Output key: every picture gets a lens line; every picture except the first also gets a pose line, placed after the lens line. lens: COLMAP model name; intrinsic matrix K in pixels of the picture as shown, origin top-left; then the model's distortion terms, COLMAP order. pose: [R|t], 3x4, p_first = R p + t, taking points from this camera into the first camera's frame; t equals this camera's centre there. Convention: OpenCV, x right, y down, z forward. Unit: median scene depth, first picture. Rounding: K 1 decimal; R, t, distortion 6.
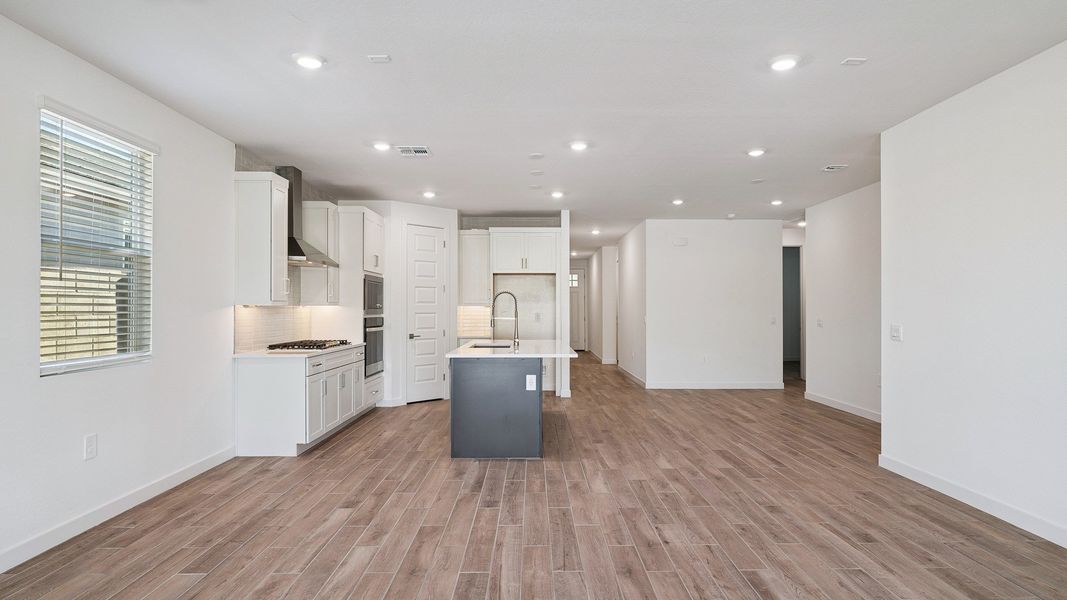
lens RADIAL K [[632.8, 0, 528.9], [0, 632.8, 305.4], [0, 0, 1]] dist [0.034750, -0.042101]
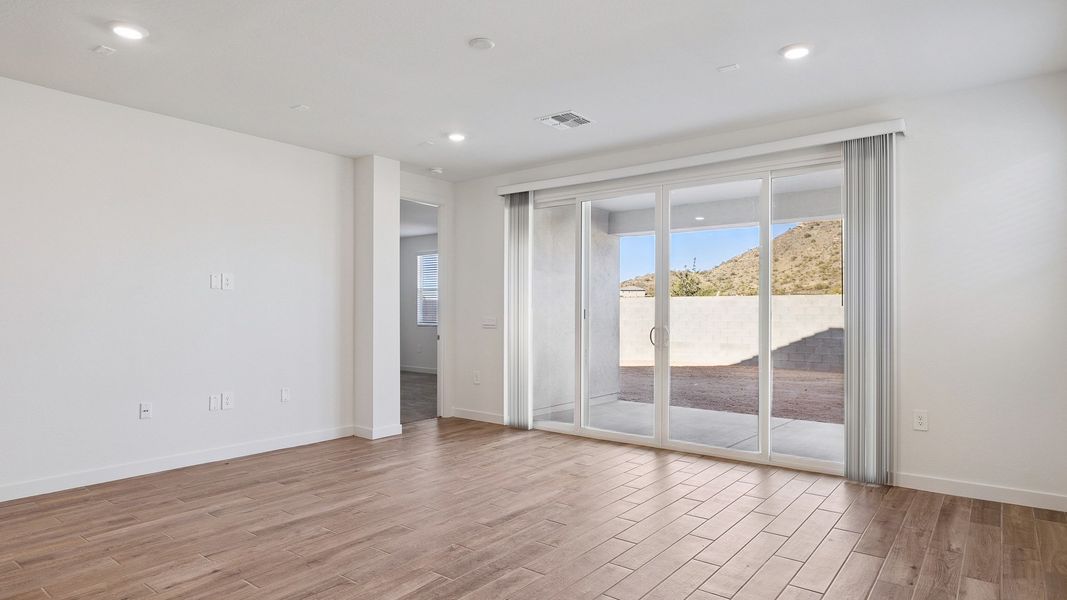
lens RADIAL K [[632.8, 0, 528.9], [0, 632.8, 305.4], [0, 0, 1]] dist [0.034750, -0.042101]
pose [[-0.802381, 0.004294, 0.596797, -0.708815], [0.000665, 0.999980, -0.006301, 0.011338], [-0.596812, -0.004659, -0.802368, 1.558892]]
